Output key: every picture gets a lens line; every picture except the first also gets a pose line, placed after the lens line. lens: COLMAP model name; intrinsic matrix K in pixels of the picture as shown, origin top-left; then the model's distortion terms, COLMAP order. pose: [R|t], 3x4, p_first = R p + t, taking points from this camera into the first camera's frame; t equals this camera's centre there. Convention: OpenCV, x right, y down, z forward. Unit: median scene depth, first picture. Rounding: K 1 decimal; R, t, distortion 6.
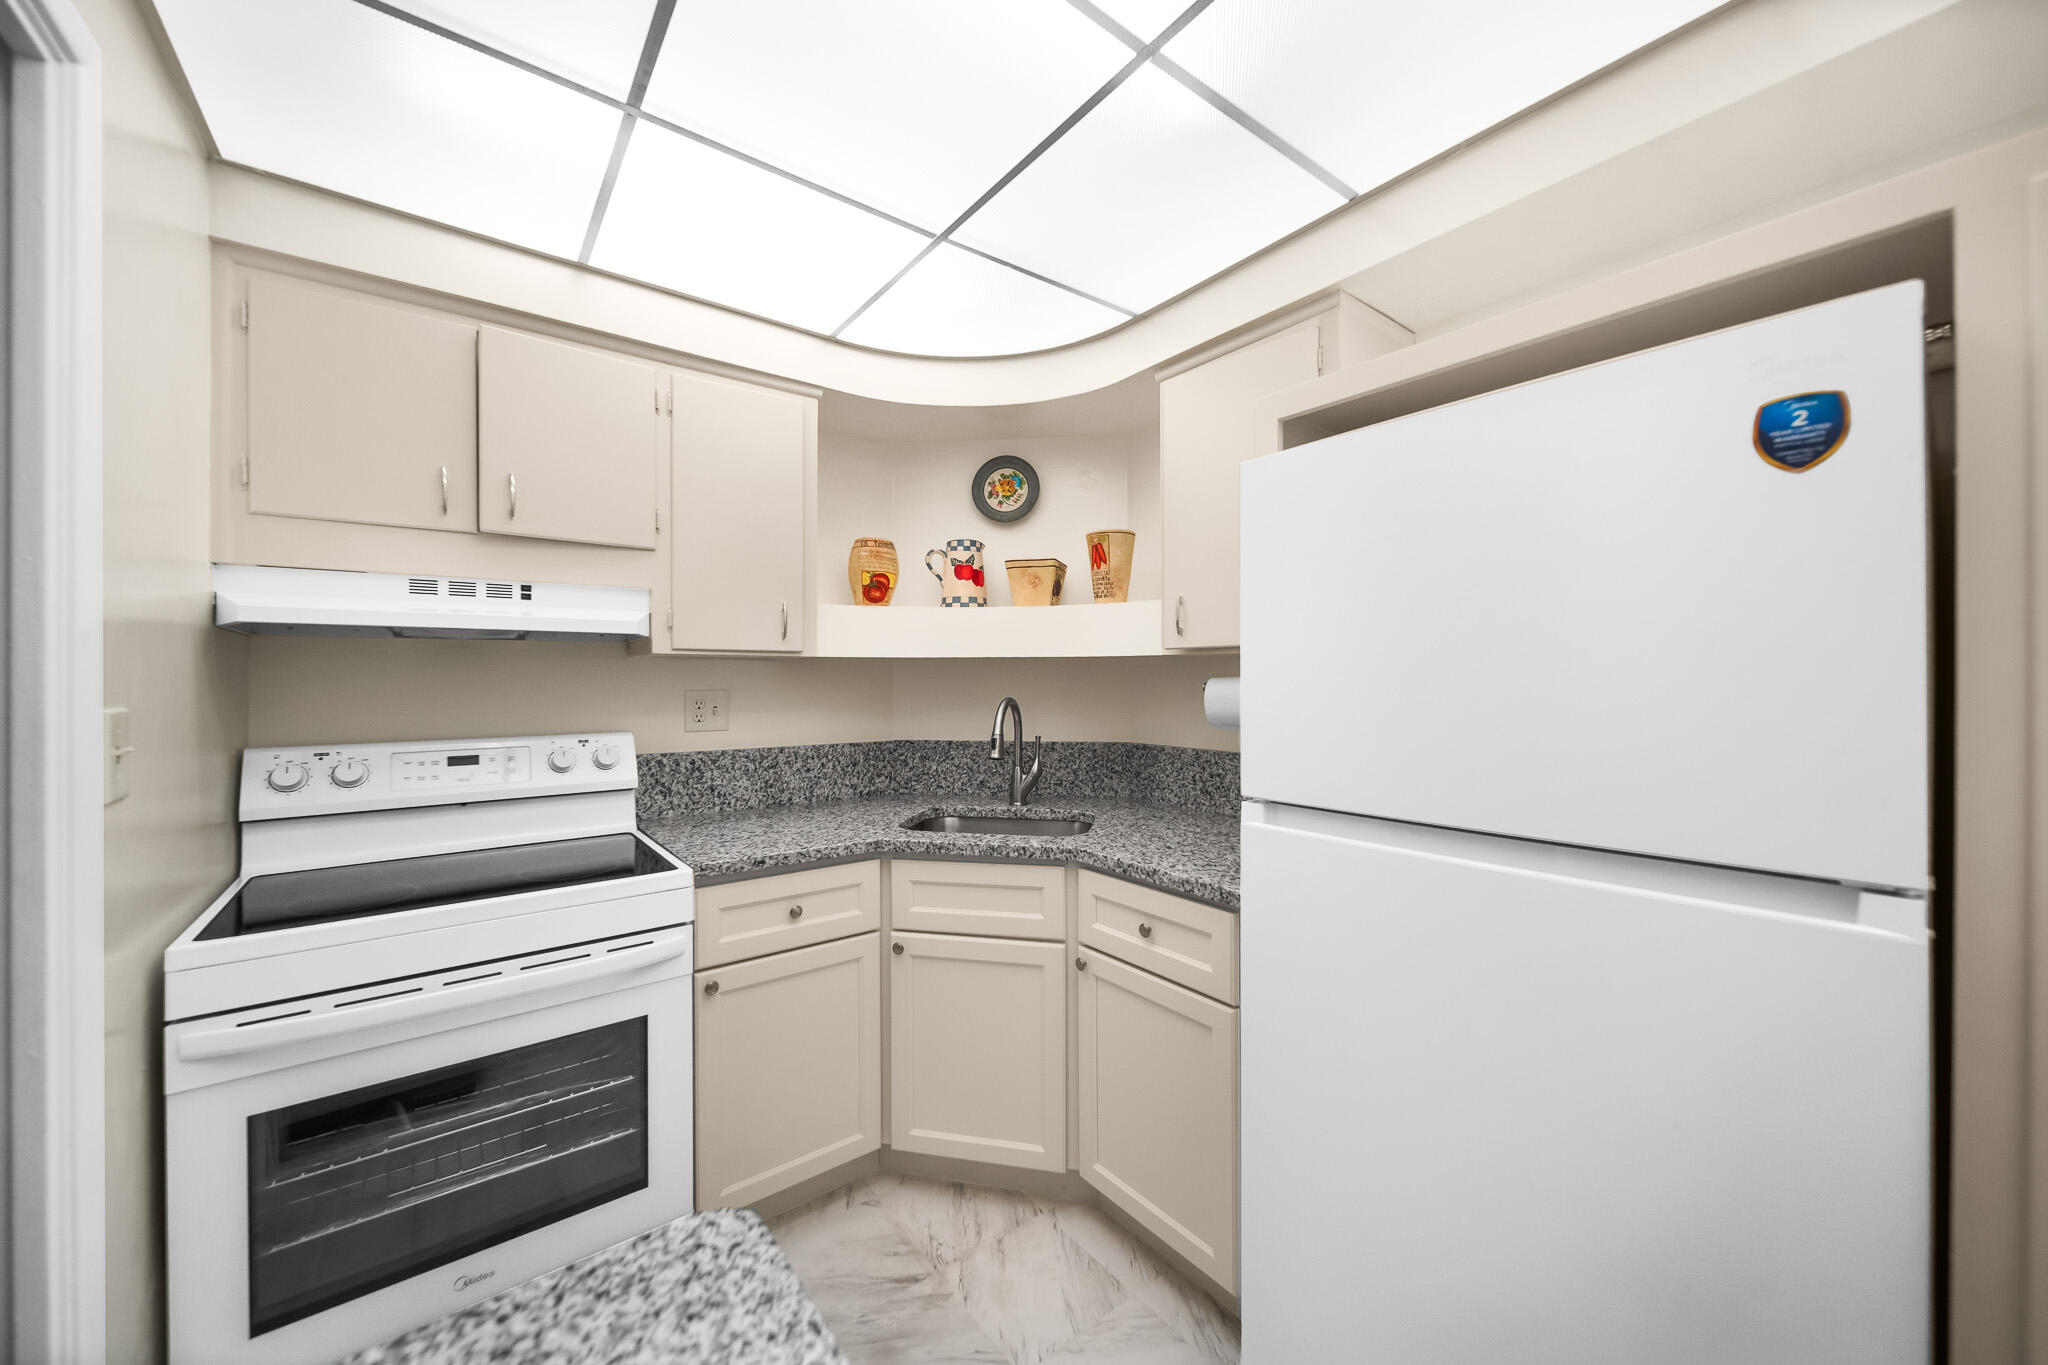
lens RADIAL K [[743.9, 0, 1024.0], [0, 743.9, 682.5], [0, 0, 1]] dist [-0.000378, -0.000216]
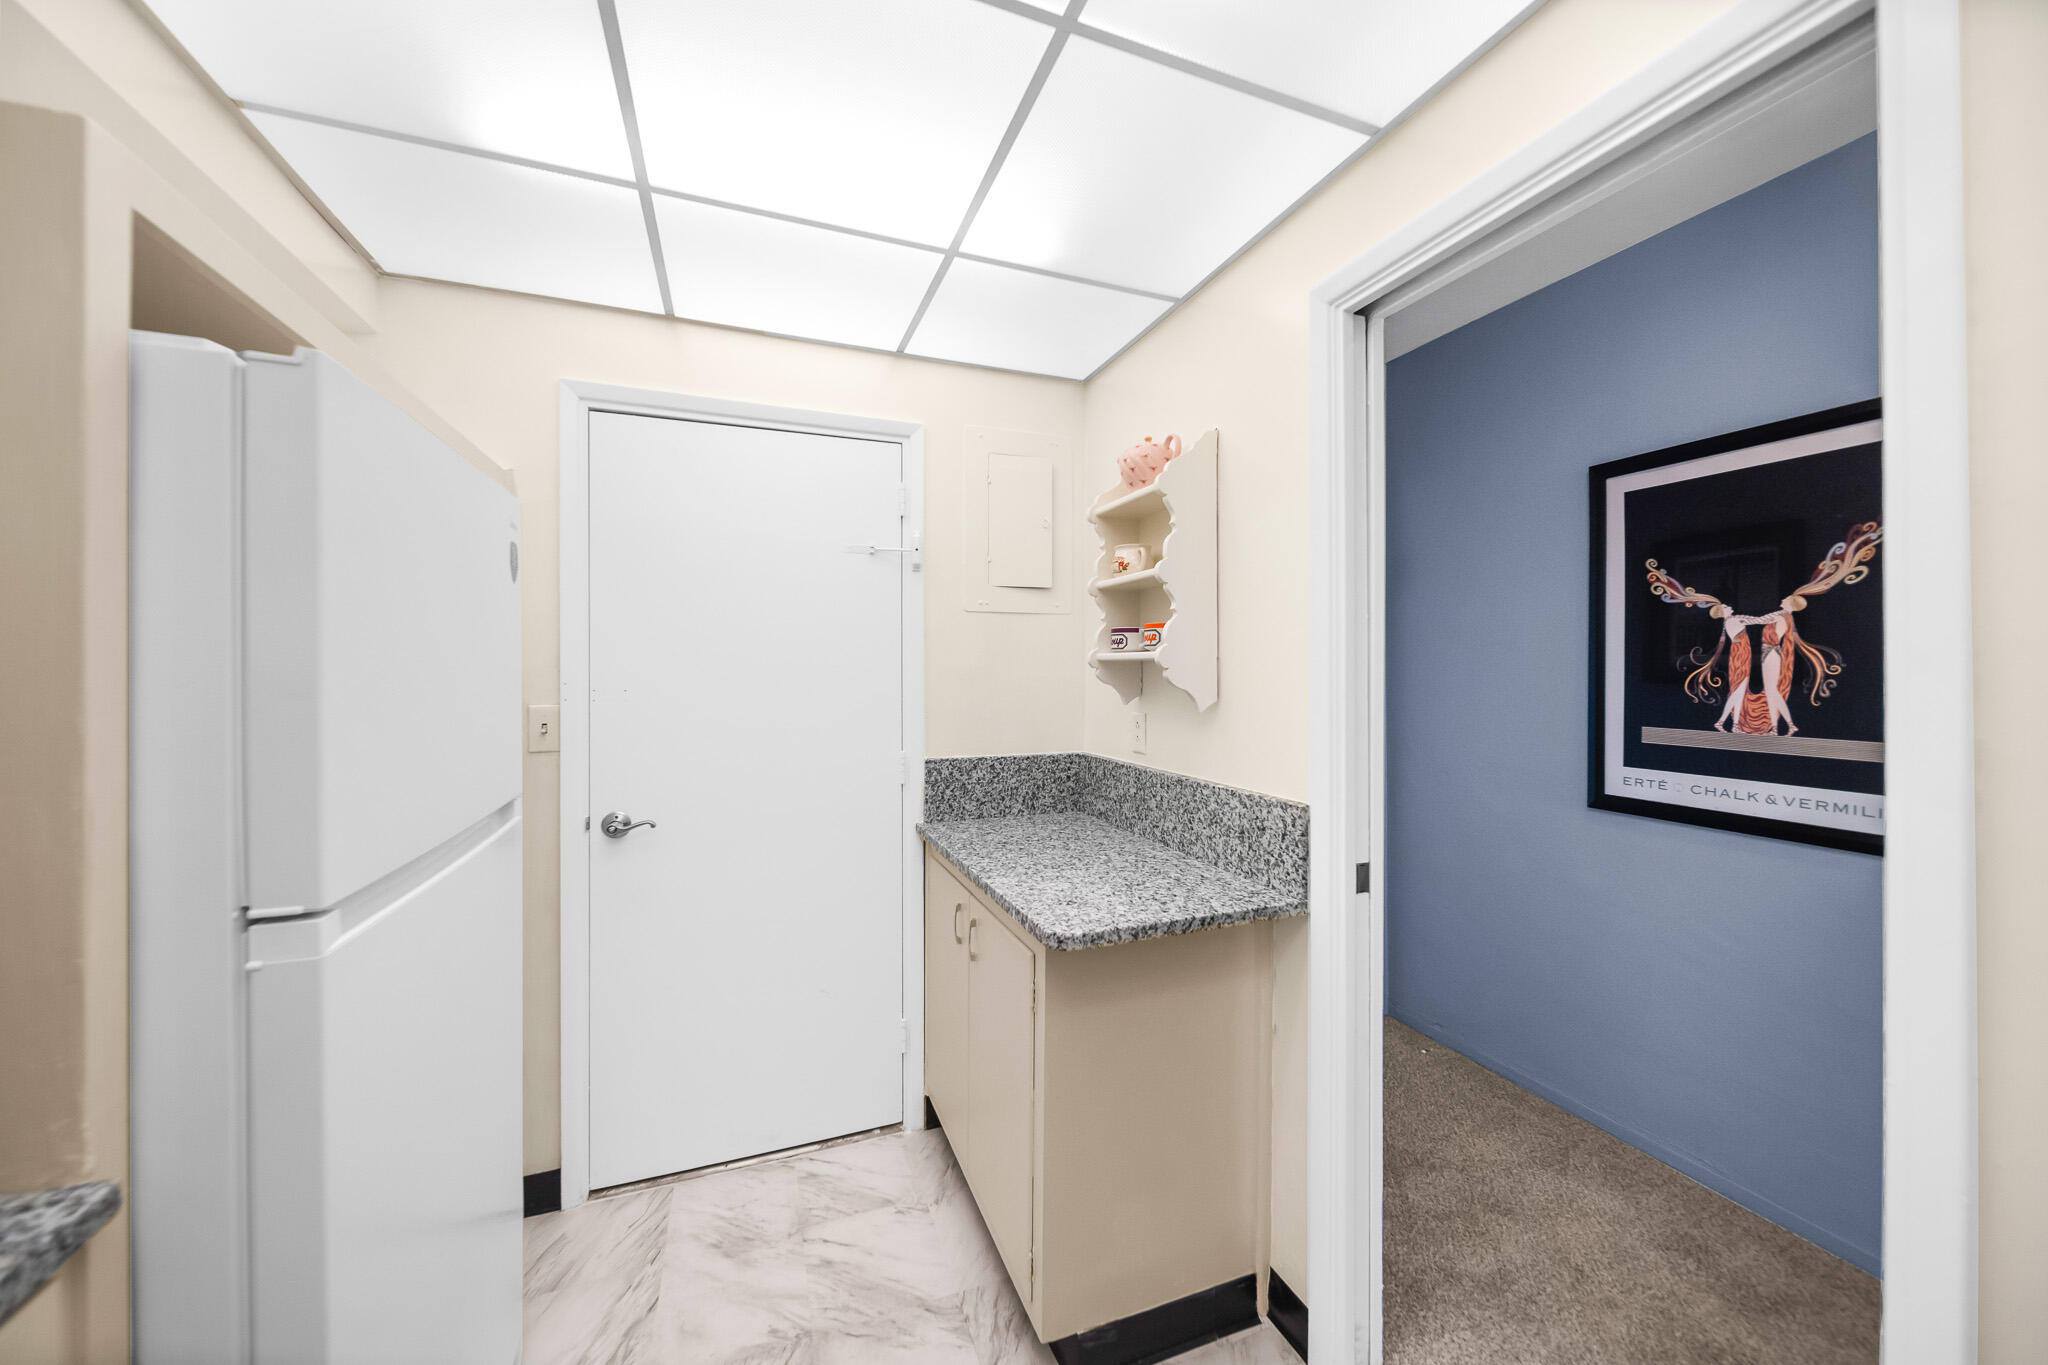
lens RADIAL K [[713.1, 0, 1017.1], [0, 713.1, 683.1], [0, 0, 1]] dist [-0.002377, -0.000392]
pose [[-0.957176, 0.000195, 0.289506, -0.231948], [0.002794, 0.999959, 0.008566, -0.012191], [-0.289493, 0.009008, -0.957138, 0.795741]]
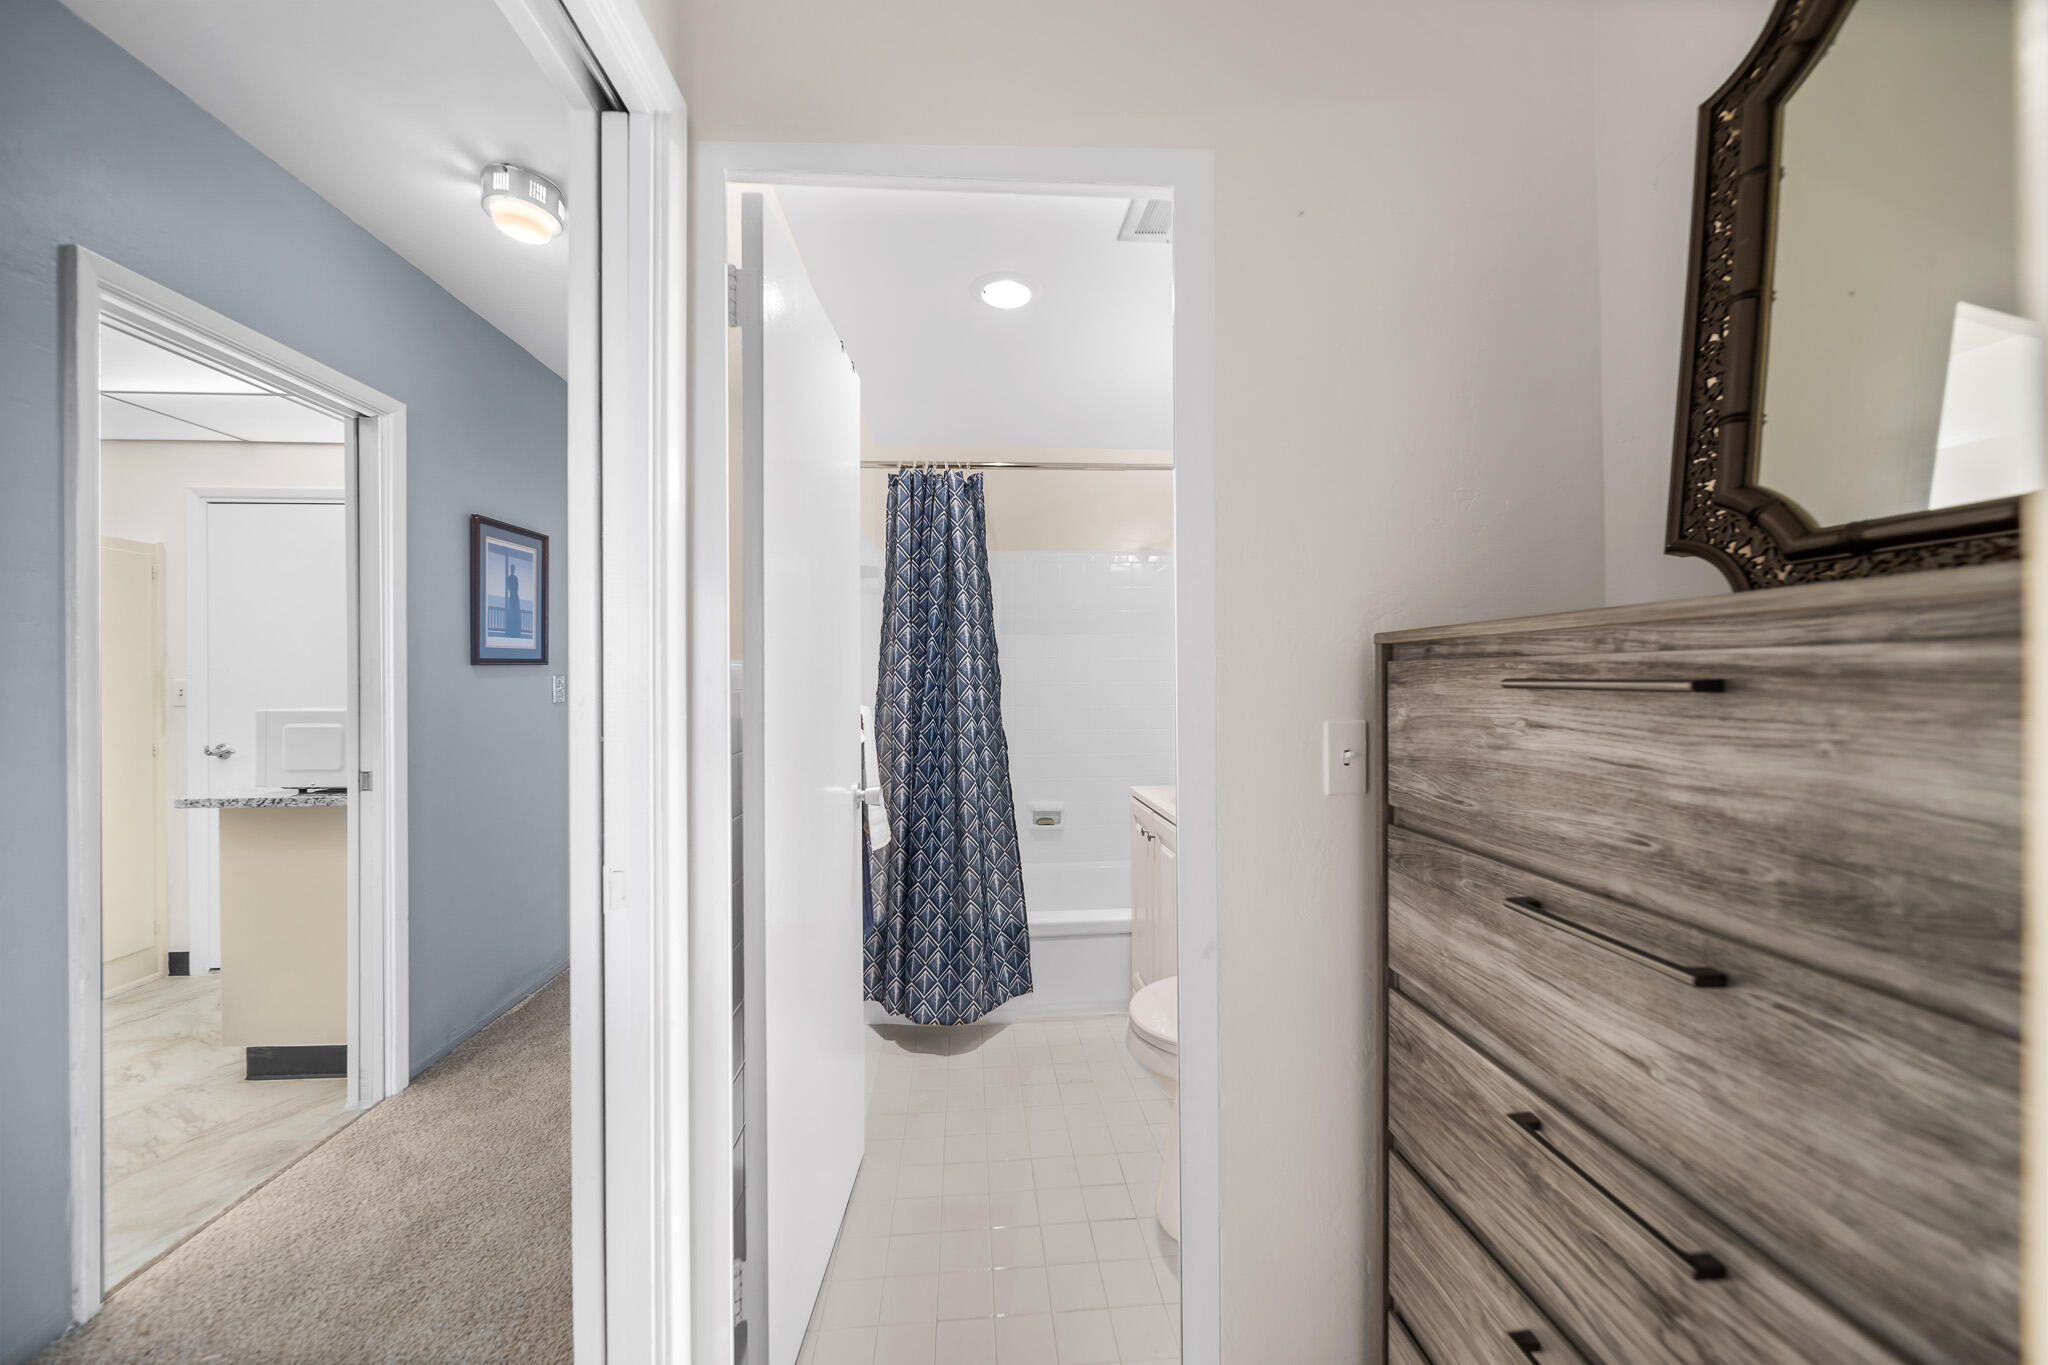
lens RADIAL K [[713.1, 0, 1017.1], [0, 713.1, 683.1], [0, 0, 1]] dist [-0.002377, -0.000392]
pose [[-0.835296, 0.000929, 0.549800, -1.610124], [0.004885, 0.999972, 0.005731, 0.027833], [-0.549779, 0.007472, -0.835276, 0.438464]]
